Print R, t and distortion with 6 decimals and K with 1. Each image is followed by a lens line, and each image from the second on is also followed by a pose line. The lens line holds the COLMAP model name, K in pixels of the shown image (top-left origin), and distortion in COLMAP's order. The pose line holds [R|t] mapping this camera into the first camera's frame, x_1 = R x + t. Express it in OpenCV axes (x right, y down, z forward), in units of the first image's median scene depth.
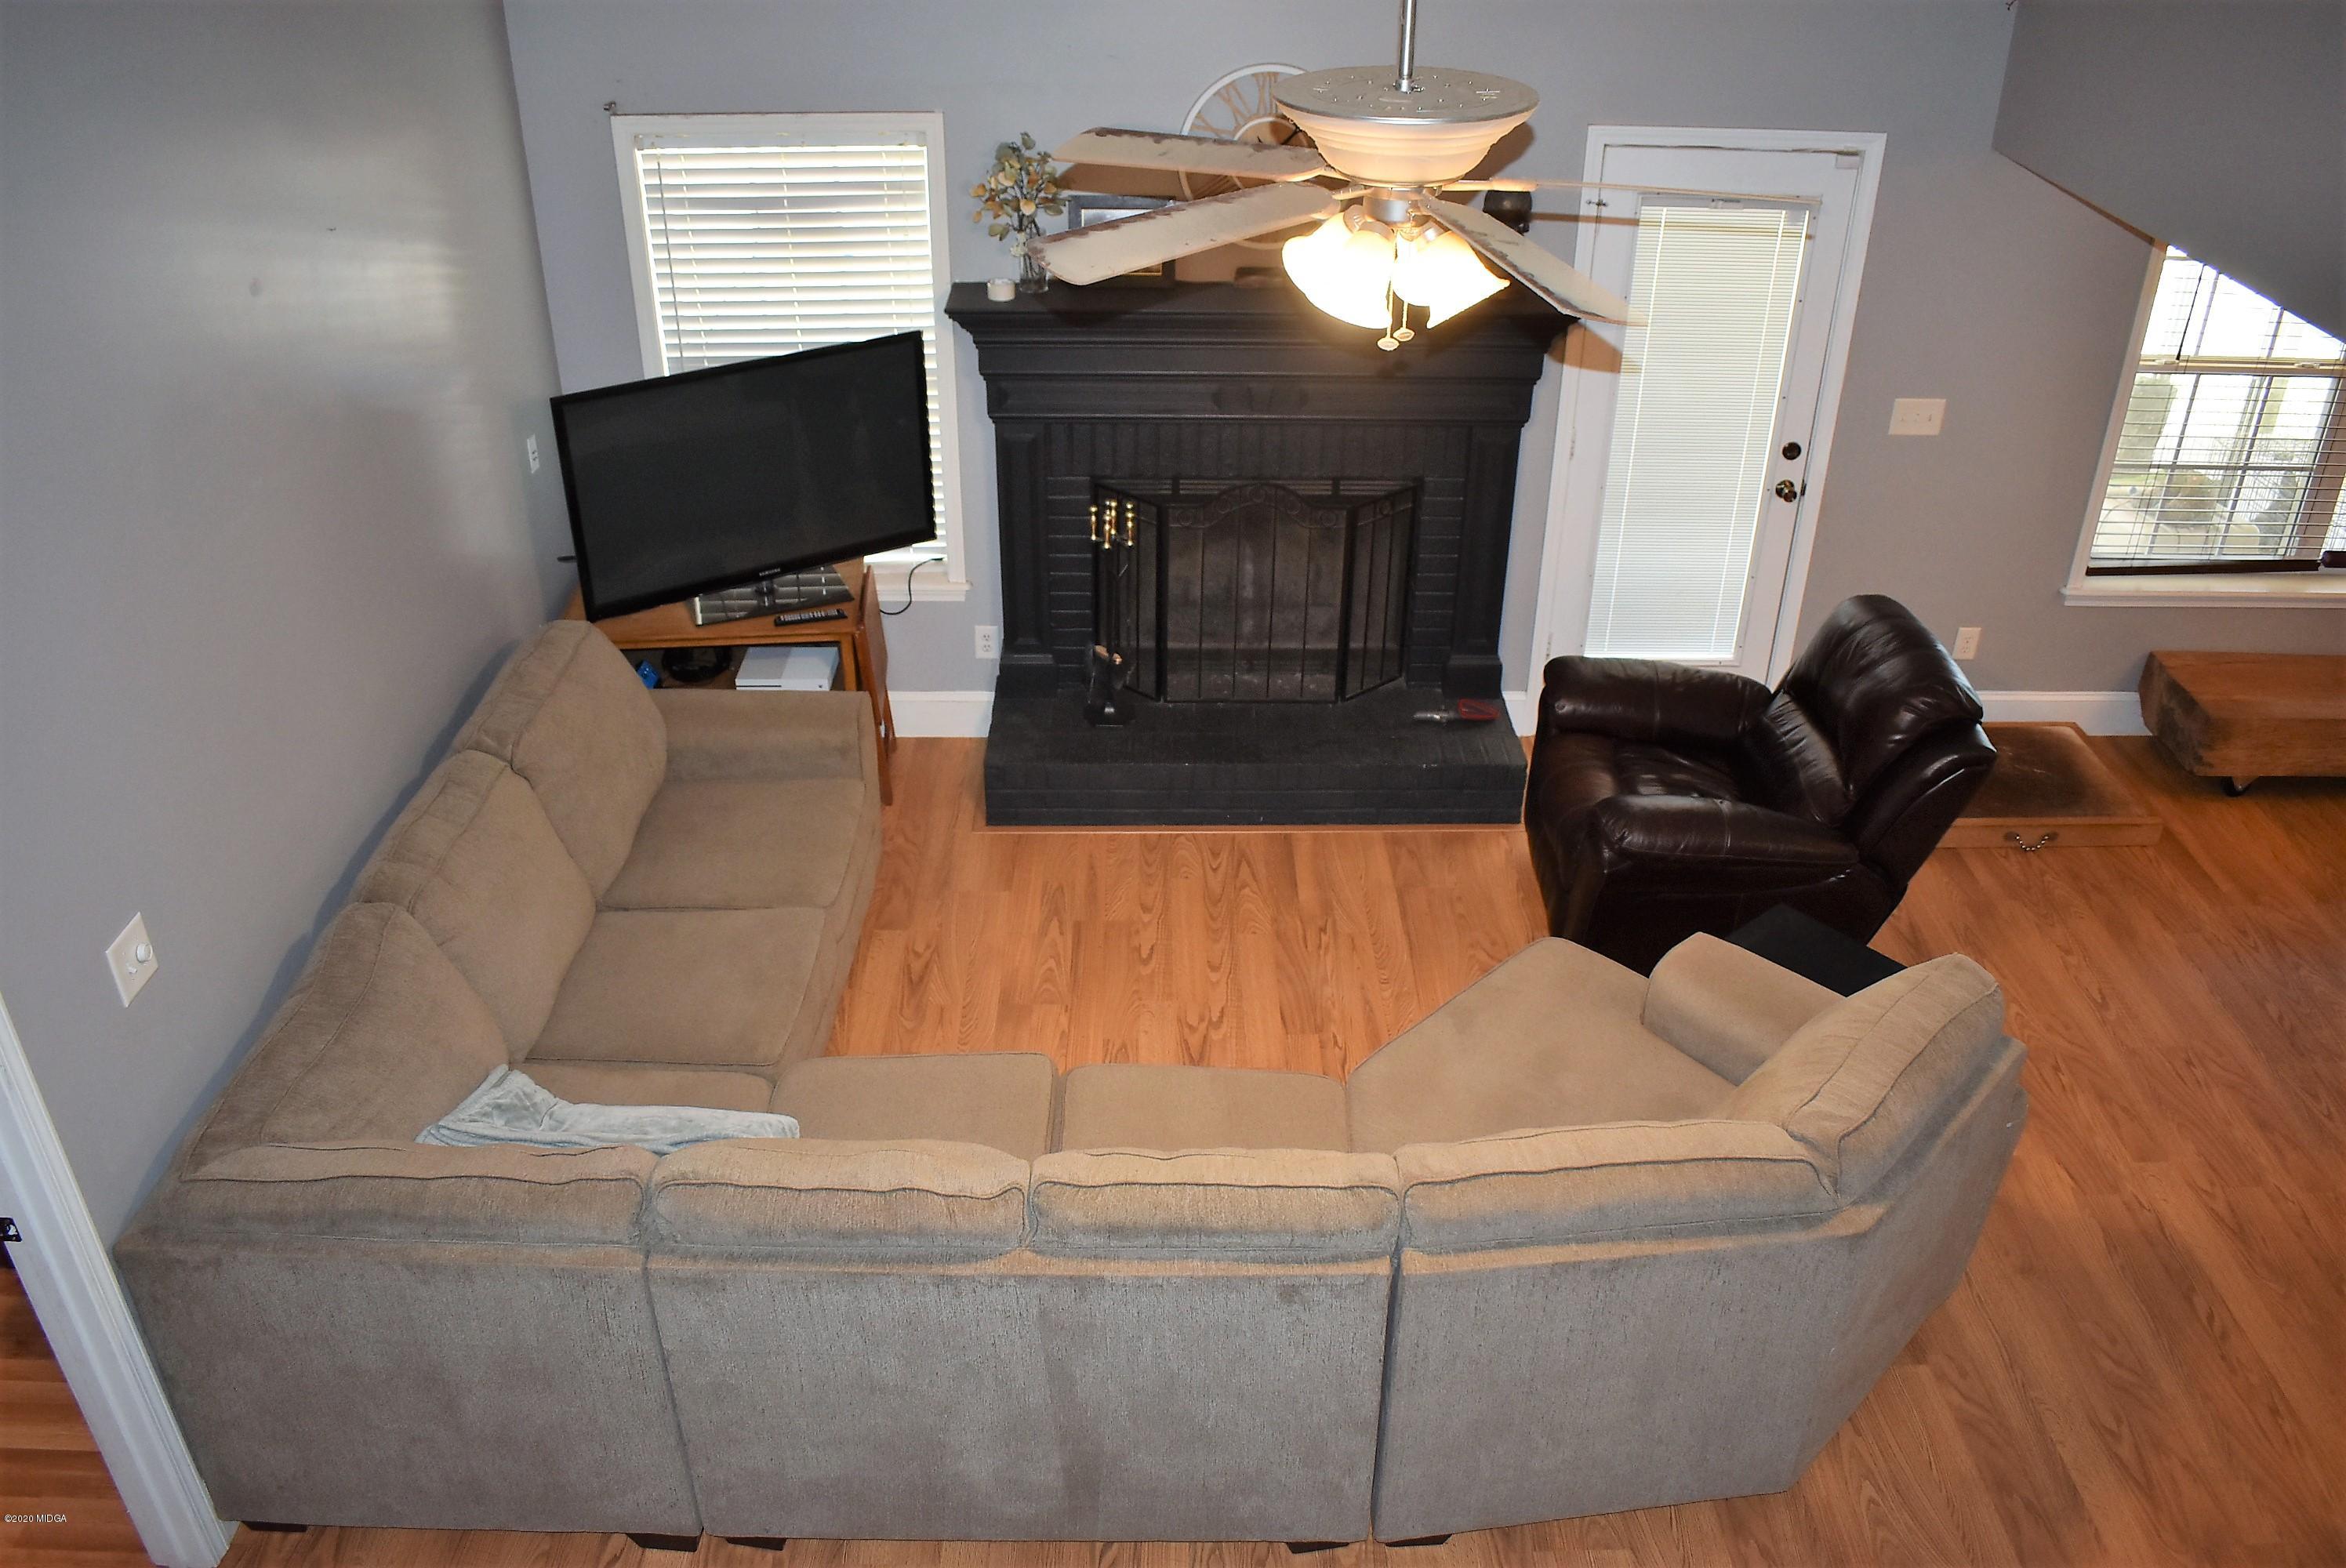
lens RADIAL K [[1839.1, 0, 1173.7], [0, 1839.1, 783.8], [0, 0, 1]] dist [-0.098836, 0.007778]
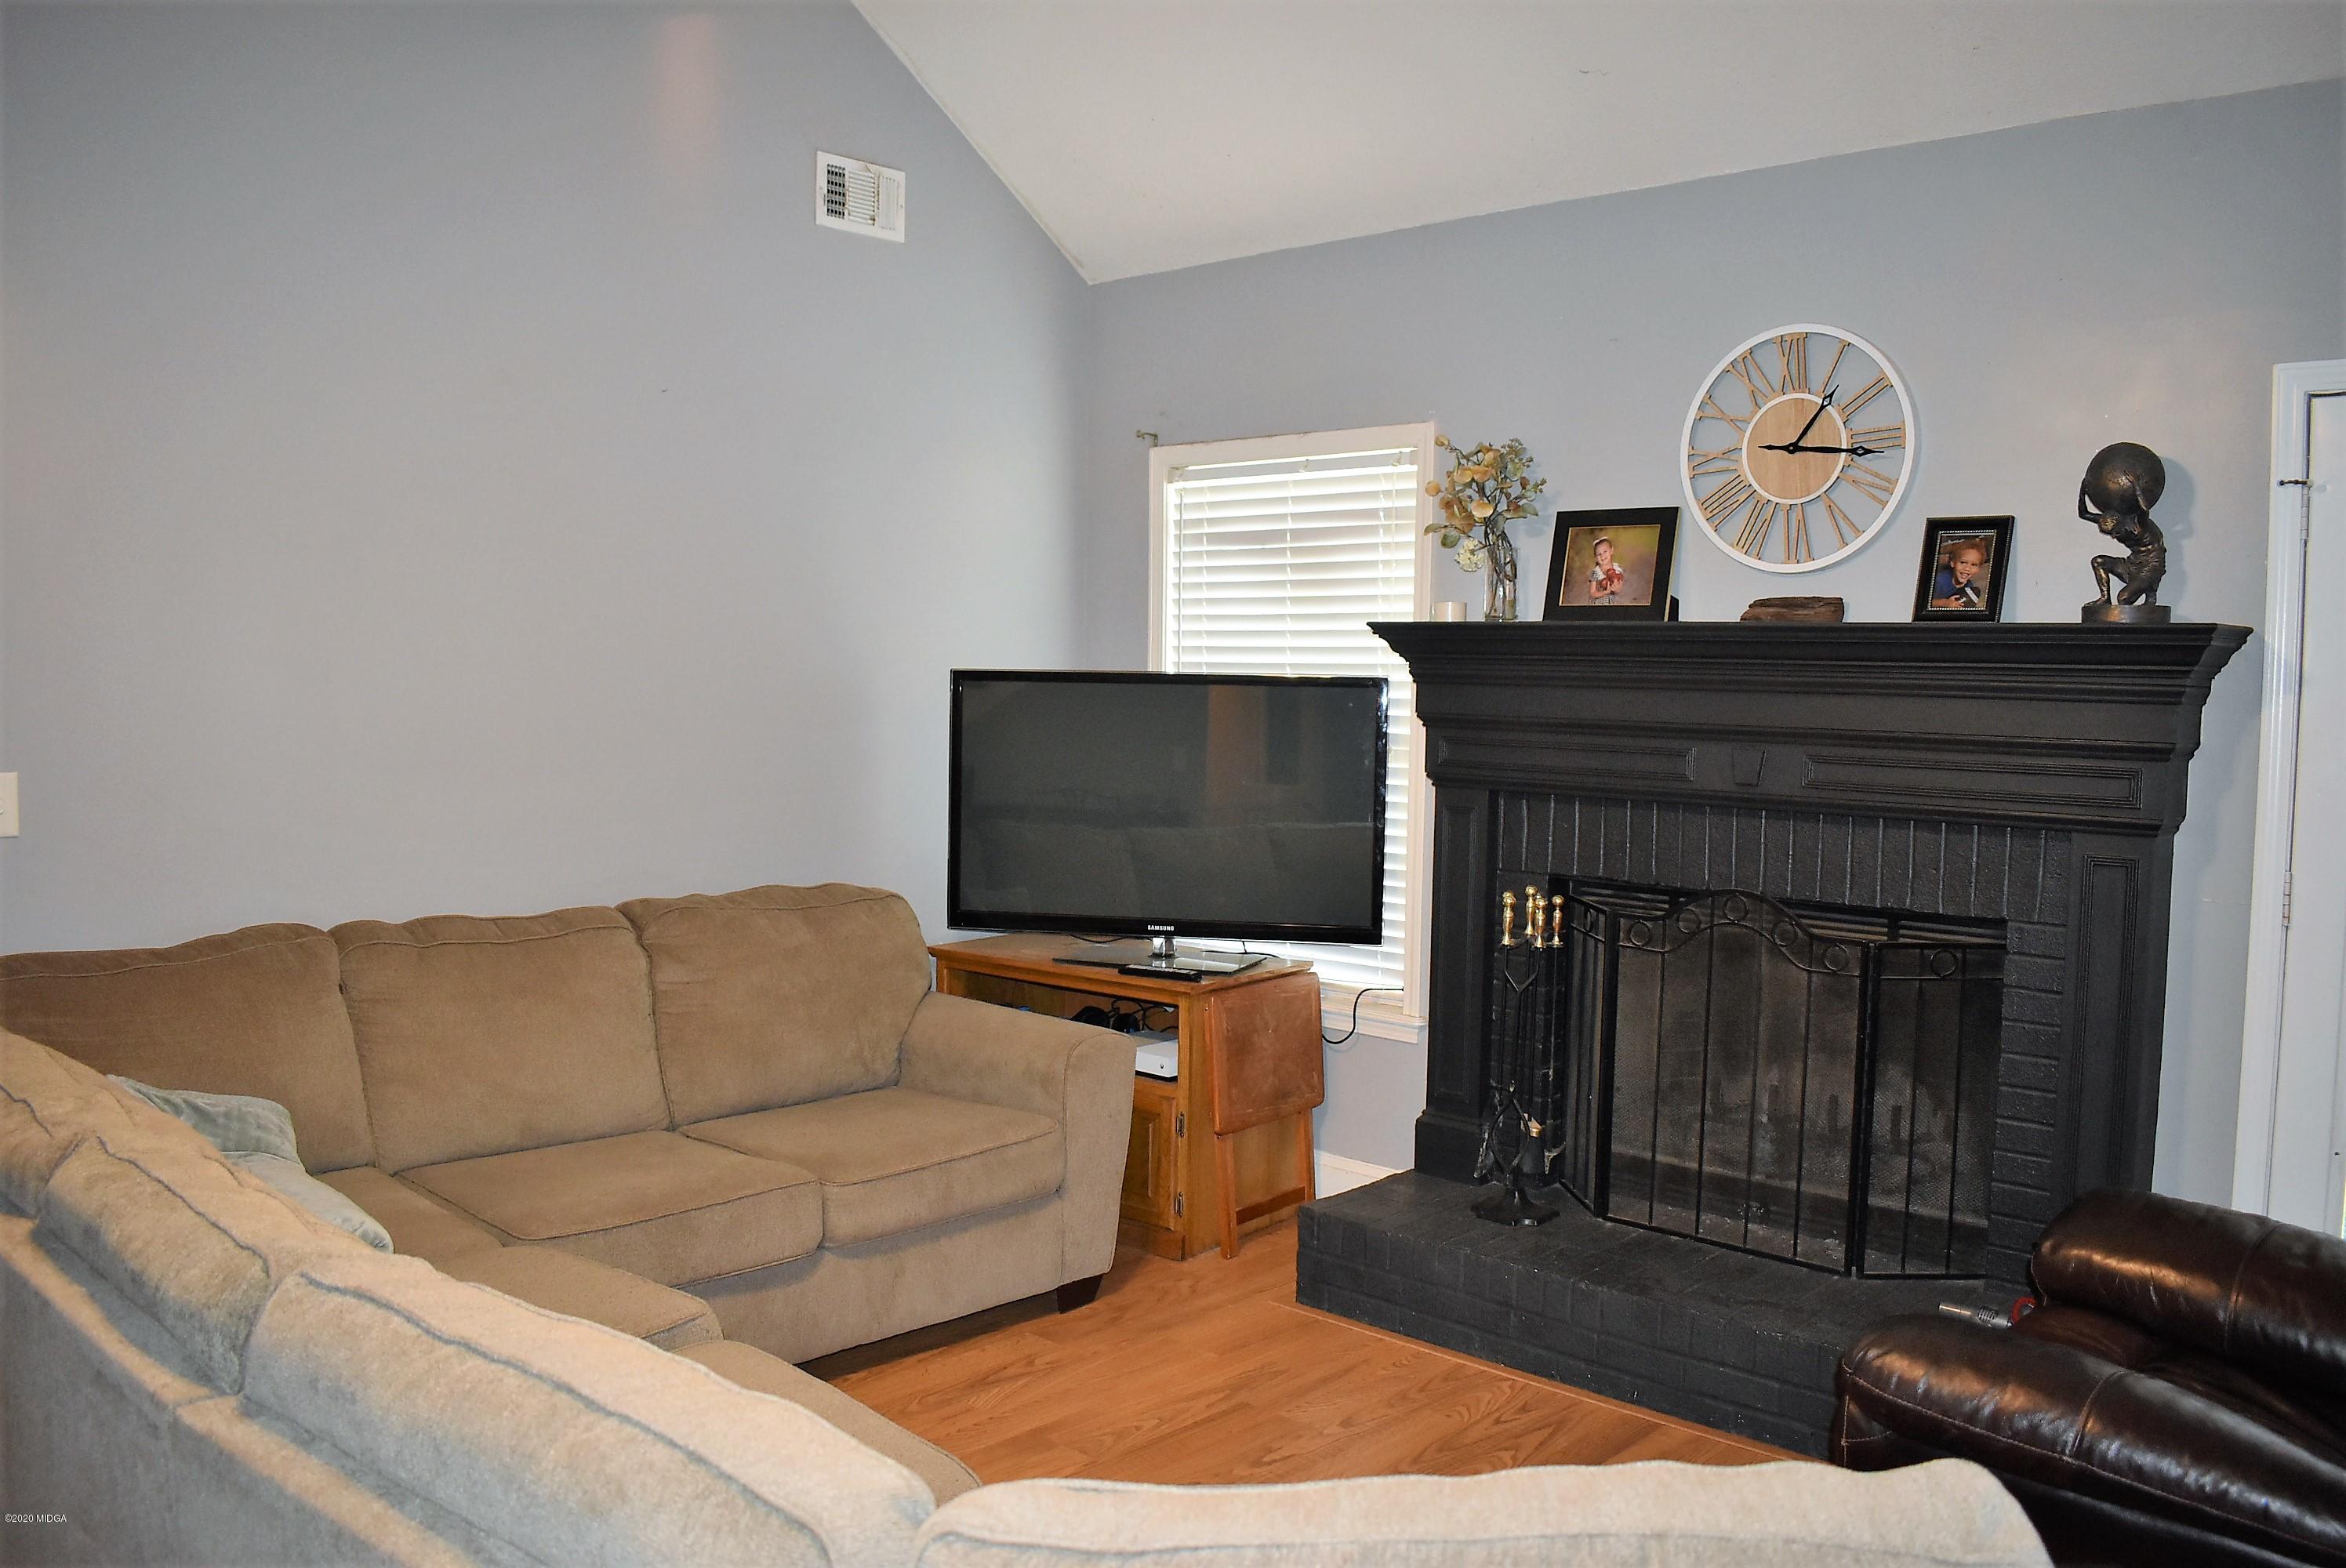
lens RADIAL K [[1839.1, 0, 1178.3], [0, 1839.1, 785.8], [0, 0, 1]] dist [-0.098836, 0.007778]
pose [[0.721454, 0.045409, -0.690972, 0.359076], [-0.365327, 0.872638, -0.324097, 0.096514], [0.588252, 0.486252, 0.646157, 0.415324]]
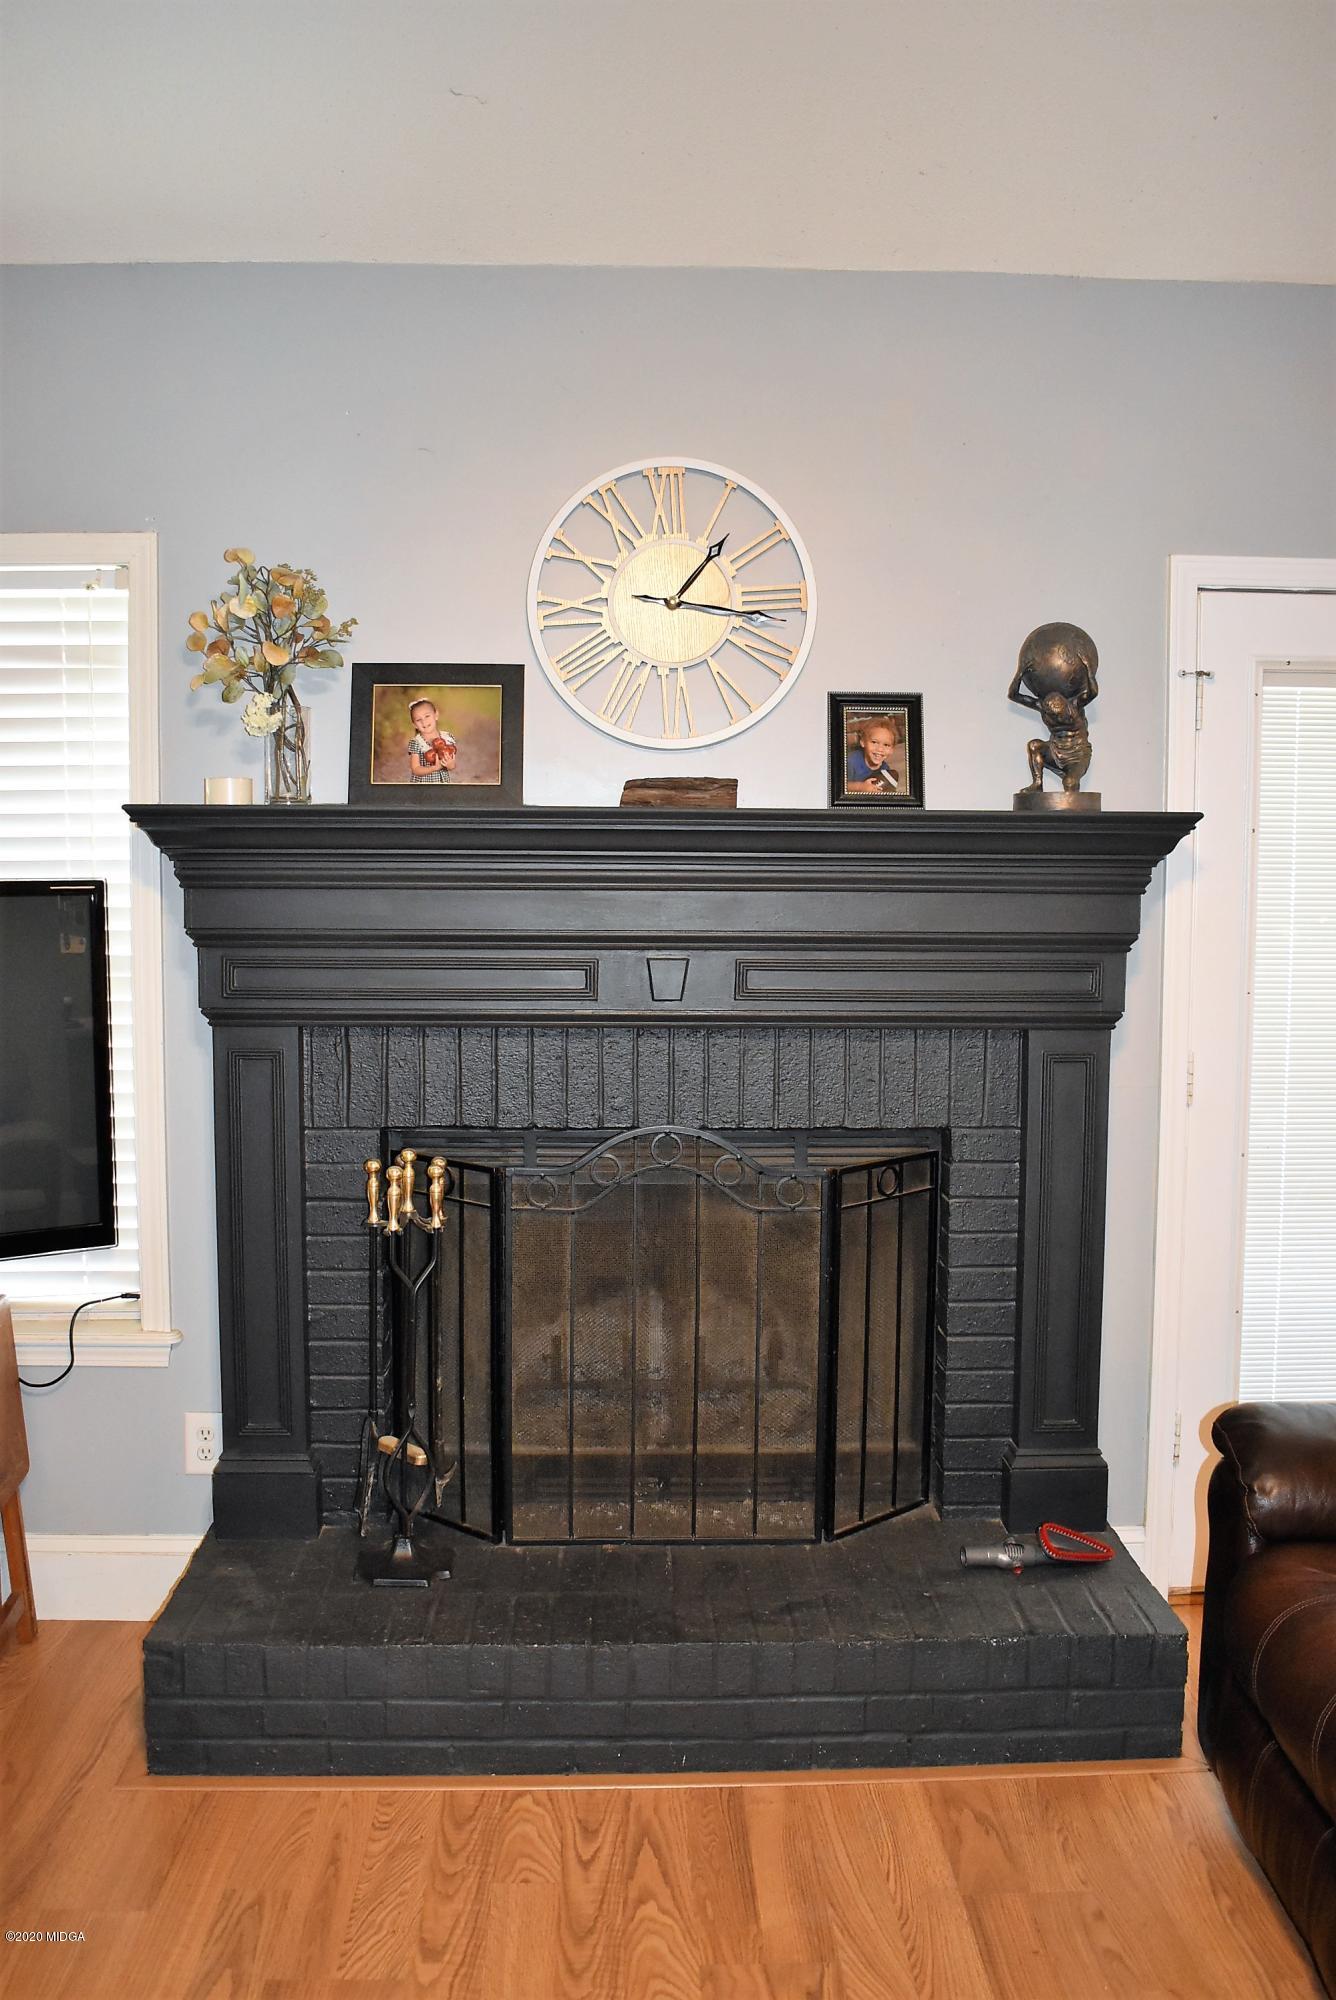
lens RADIAL K [[1754.3, 0, 664.7], [0, 1754.3, 984.1], [0, 0, 1]] dist [-0.086587, 0.025697]
pose [[0.999822, -0.005981, 0.017919, 0.035739], [0.013323, 0.895732, -0.444395, 0.039739], [-0.013393, 0.444555, 0.895652, 0.481456]]
